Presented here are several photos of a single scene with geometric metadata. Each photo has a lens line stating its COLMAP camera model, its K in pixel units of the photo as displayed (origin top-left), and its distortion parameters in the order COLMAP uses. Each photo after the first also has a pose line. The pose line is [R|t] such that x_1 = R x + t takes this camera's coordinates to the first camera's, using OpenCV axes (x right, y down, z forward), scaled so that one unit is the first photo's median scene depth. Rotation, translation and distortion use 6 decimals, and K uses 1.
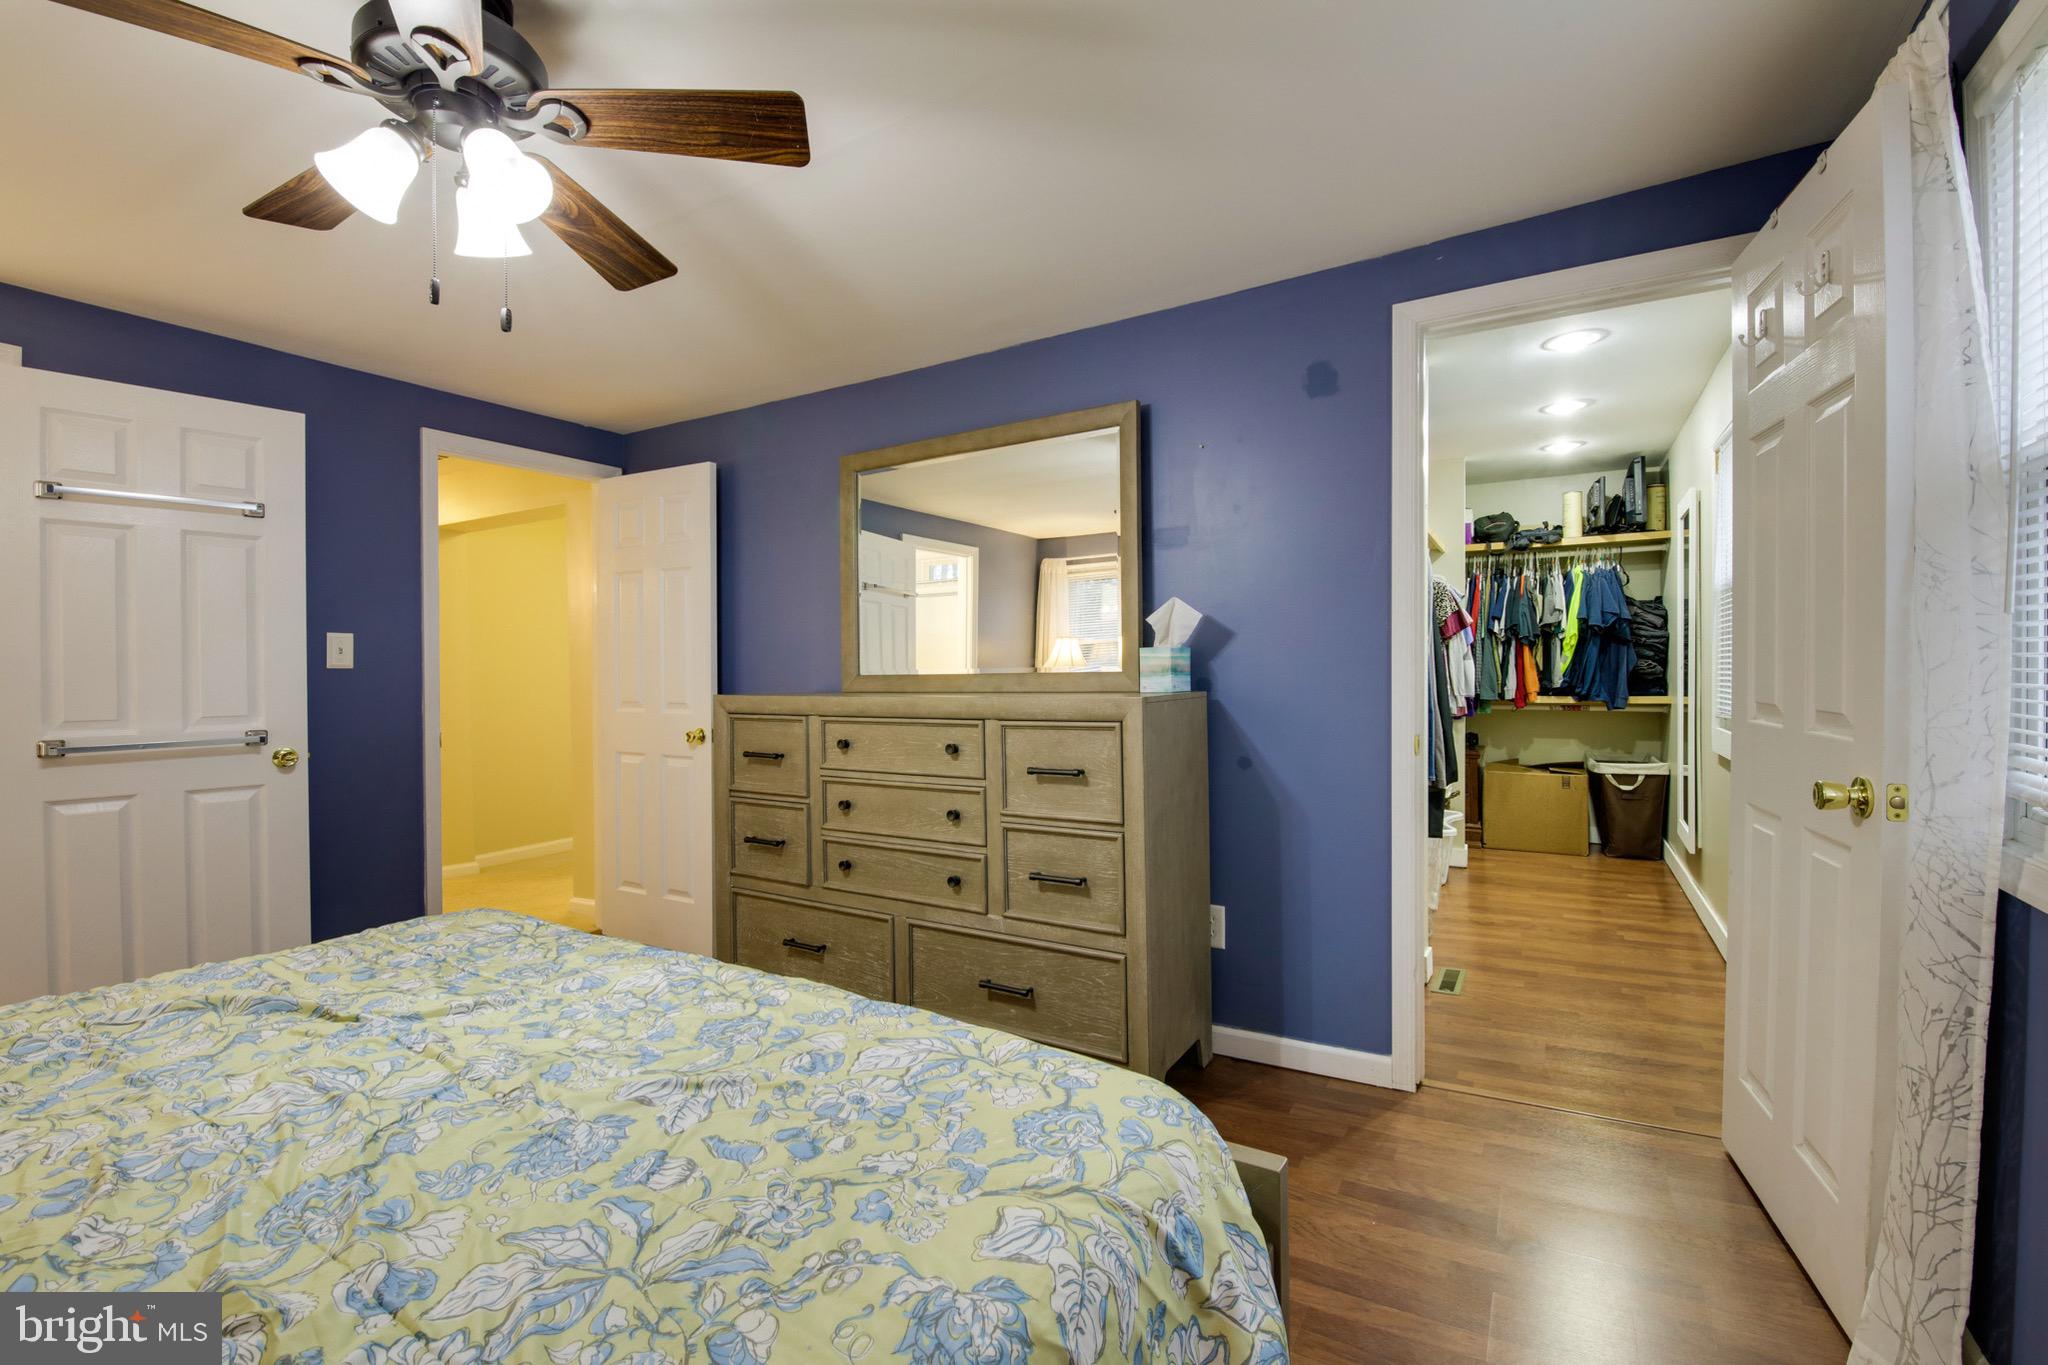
lens RADIAL K [[879.2, 0, 1029.0], [0, 879.2, 667.1], [0, 0, 1]] dist [-0.000586, -0.009361]
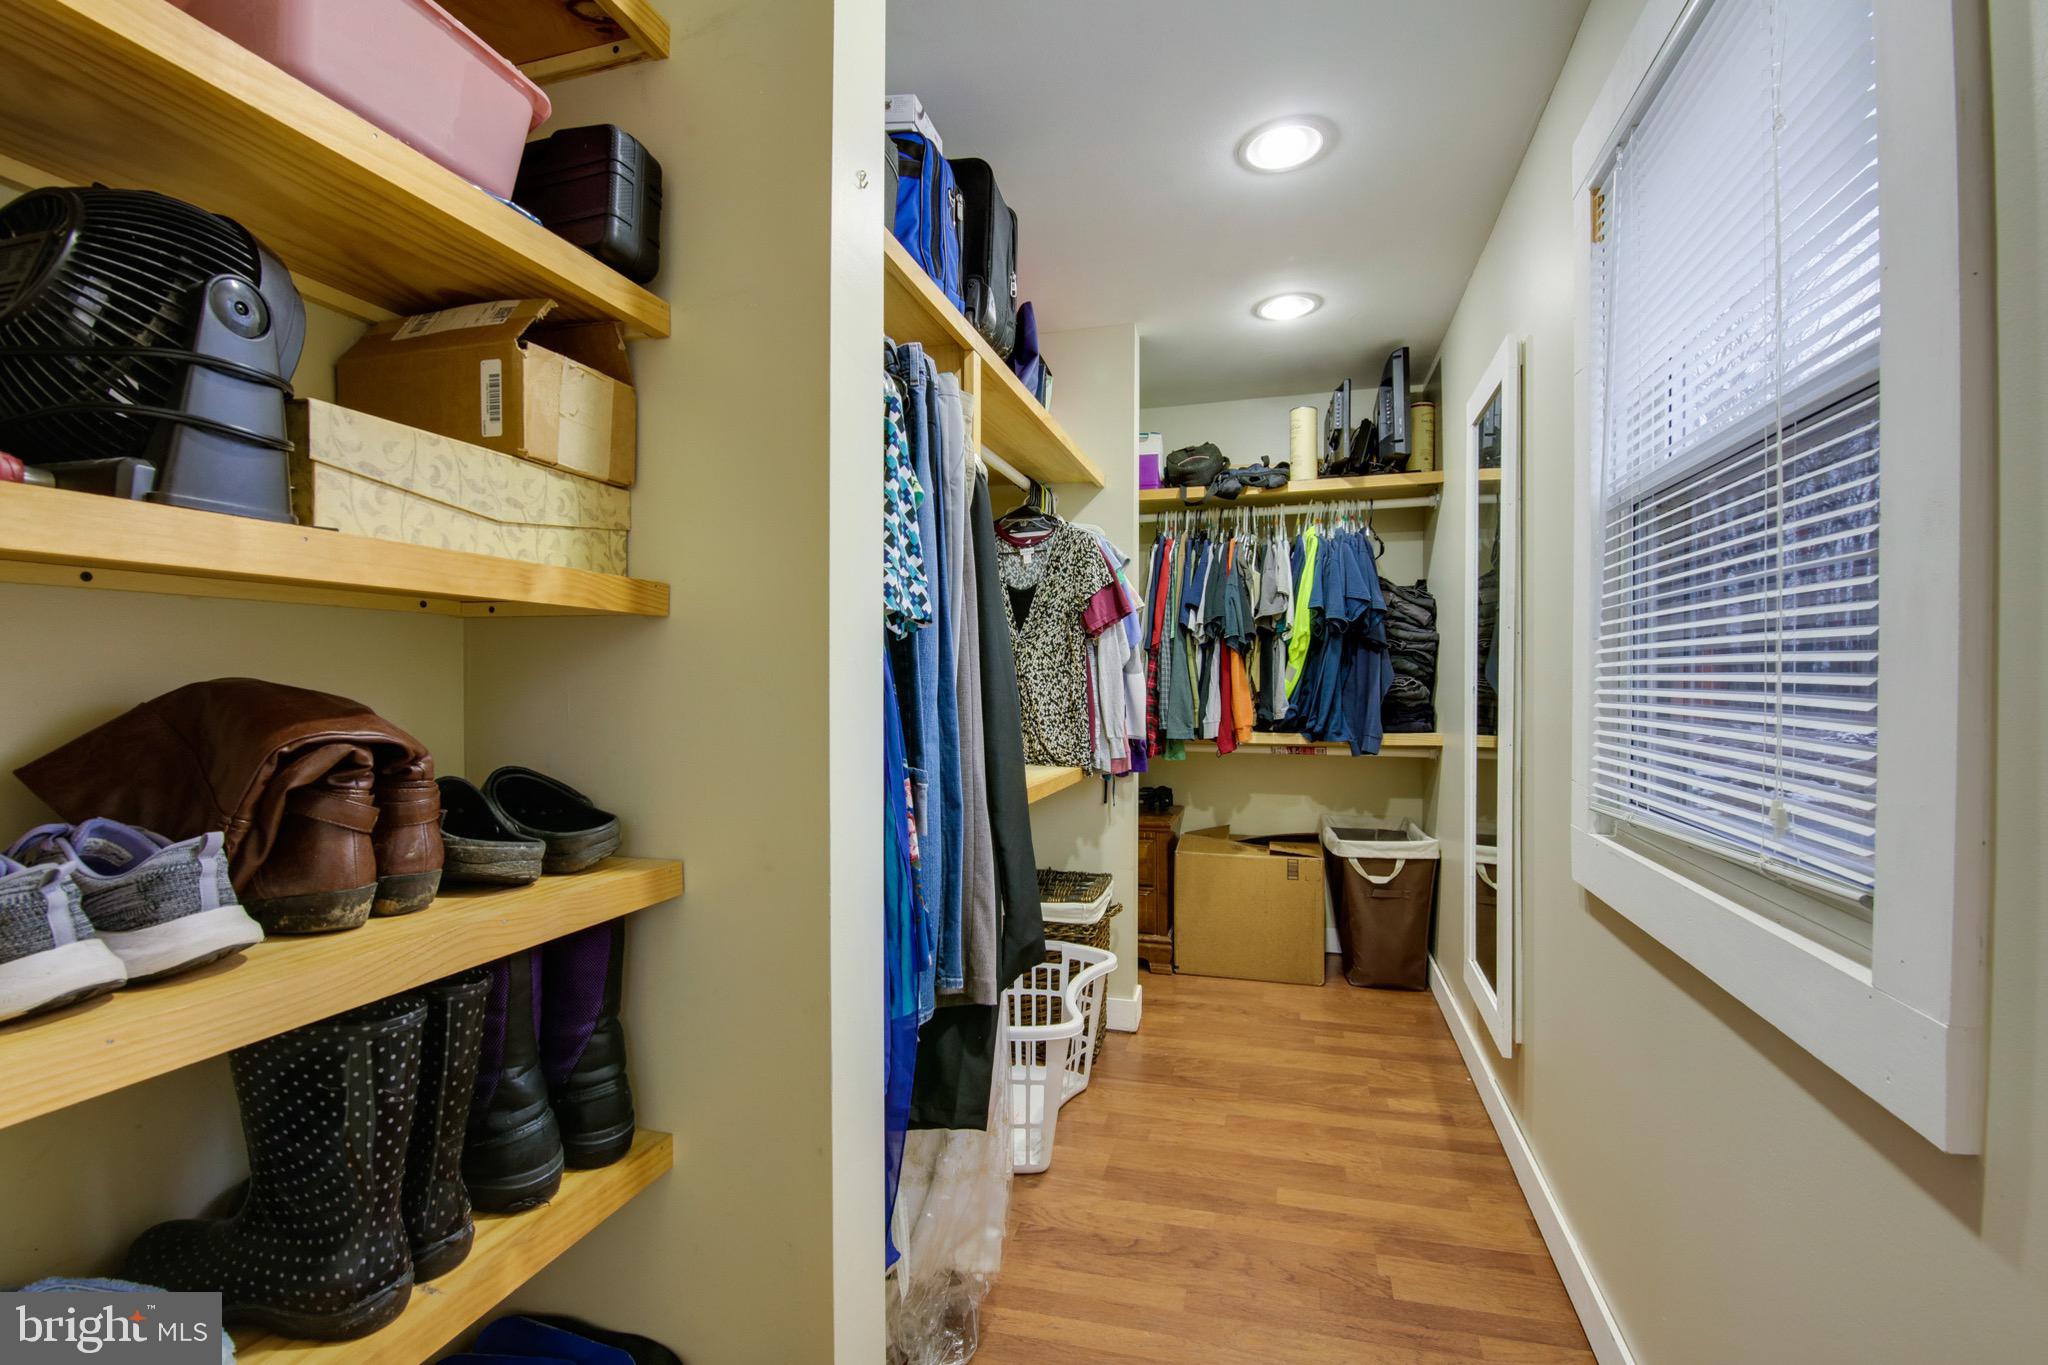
lens RADIAL K [[893.7, 0, 1025.2], [0, 893.7, 670.2], [0, 0, 1]] dist [-0.000351, -0.010149]
pose [[0.970044, 0.010839, 0.242689, 0.271556], [-0.007930, 0.999885, -0.012960, -0.002016], [-0.242802, 0.010647, 0.970017, 0.428050]]
